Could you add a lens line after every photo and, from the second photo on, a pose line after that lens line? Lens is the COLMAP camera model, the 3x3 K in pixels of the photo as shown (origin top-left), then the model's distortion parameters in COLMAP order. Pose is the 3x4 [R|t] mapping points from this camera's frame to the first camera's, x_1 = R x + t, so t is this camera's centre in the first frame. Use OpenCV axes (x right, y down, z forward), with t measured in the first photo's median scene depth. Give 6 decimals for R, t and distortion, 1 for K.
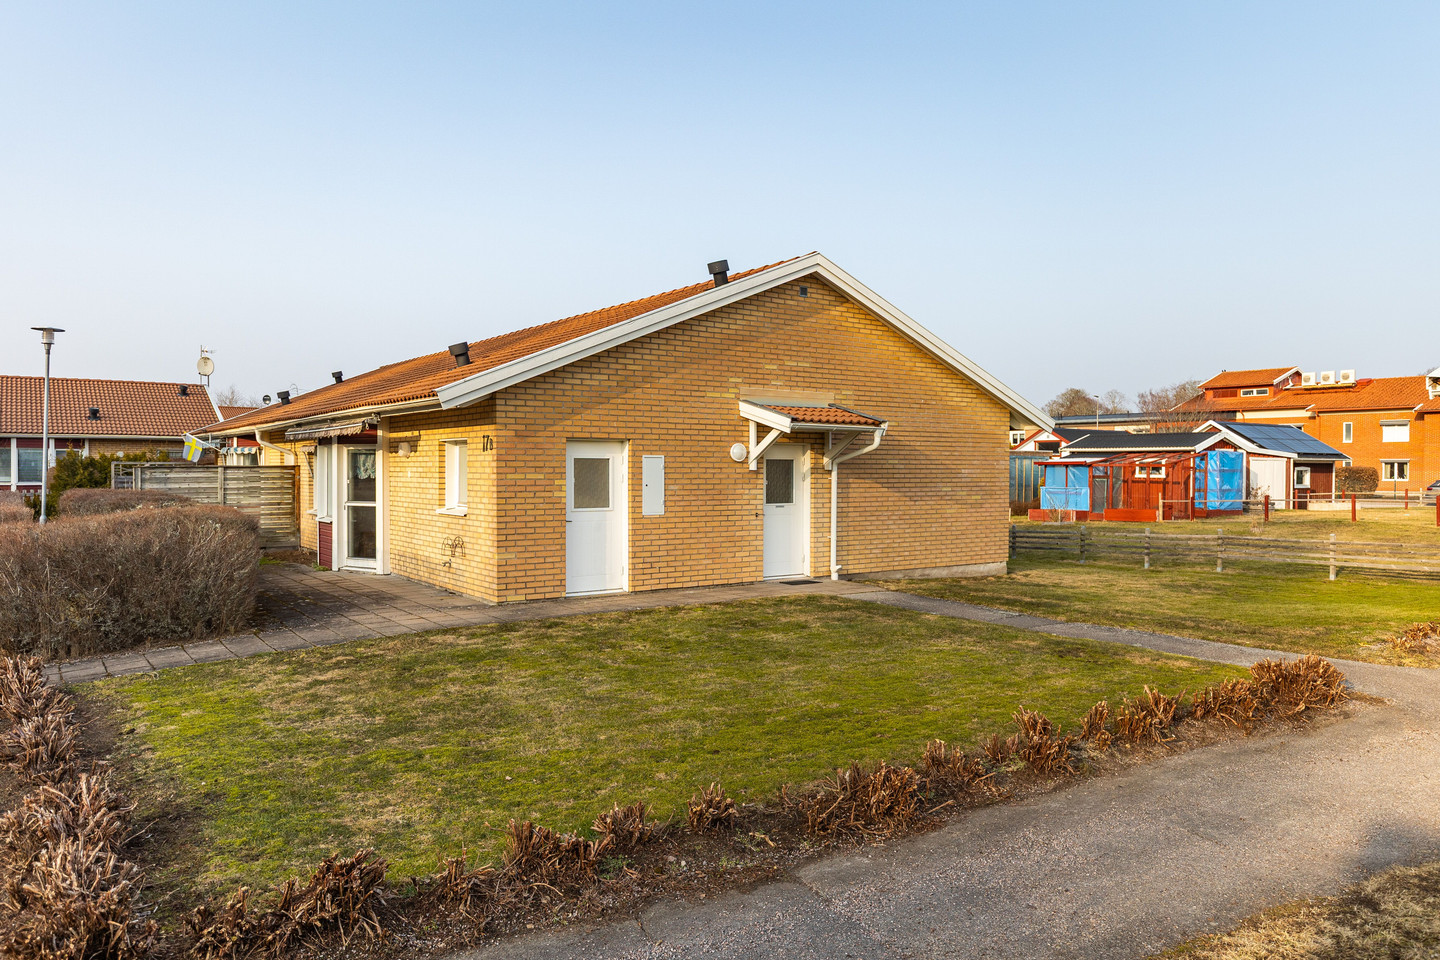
lens RADIAL K [[1003.2, 0, 717.5], [0, 1003.2, 478.5], [0, 0, 1]] dist [-0.000521, -0.000498]
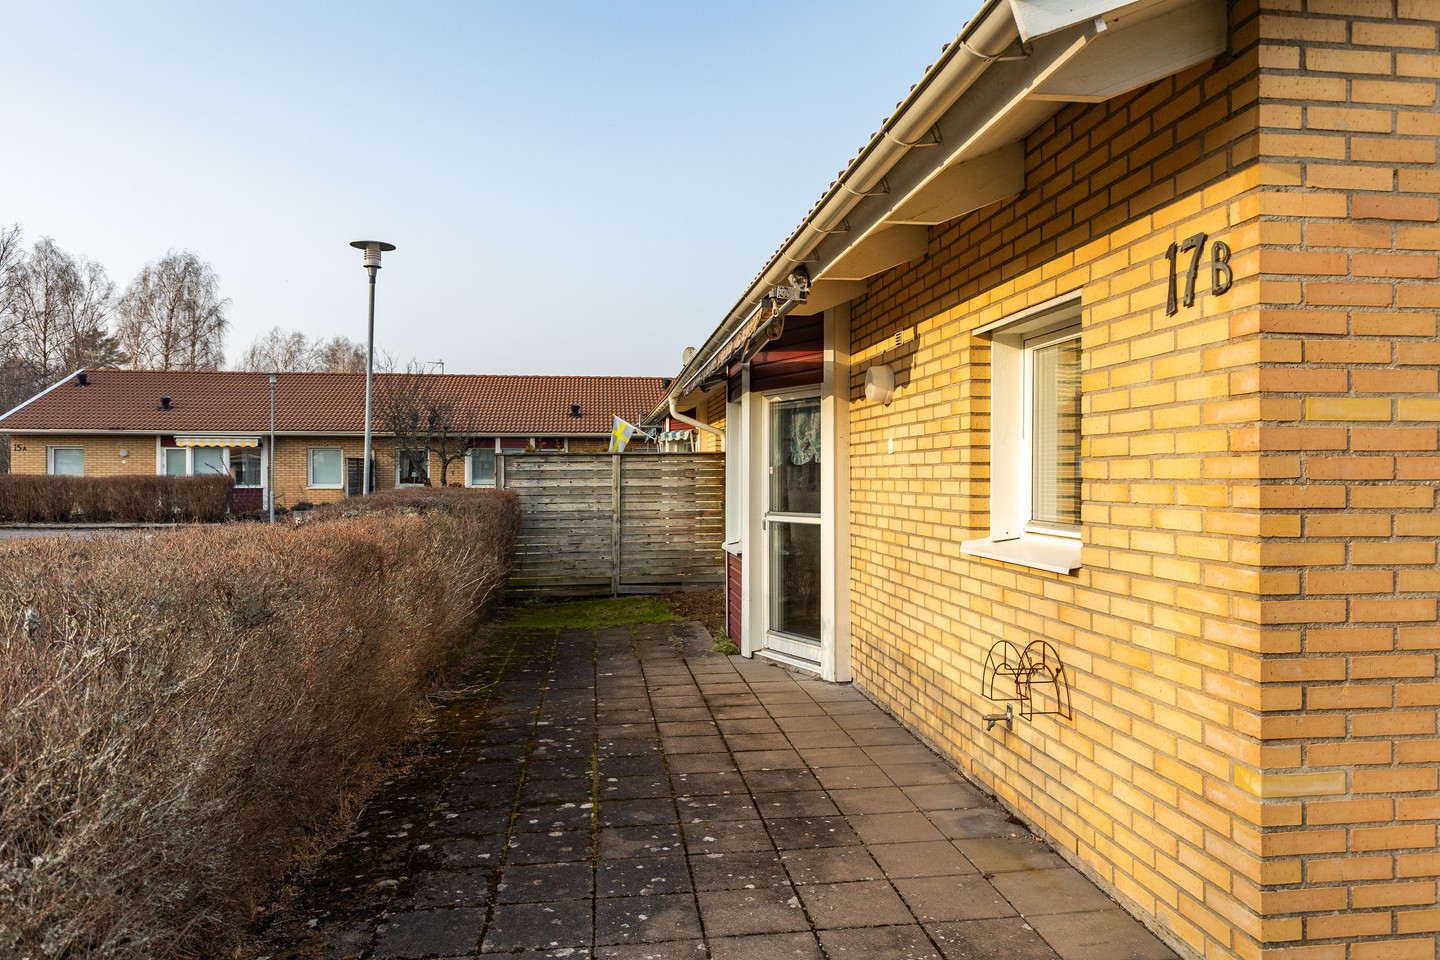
lens RADIAL K [[1003.2, 0, 722.0], [0, 1003.2, 480.0], [0, 0, 1]] dist [-0.000521, -0.000498]
pose [[0.883226, -0.000471, -0.468946, -0.186553], [-0.003595, 0.999963, -0.007776, 0.012699], [0.468933, 0.008553, 0.883192, 0.639856]]
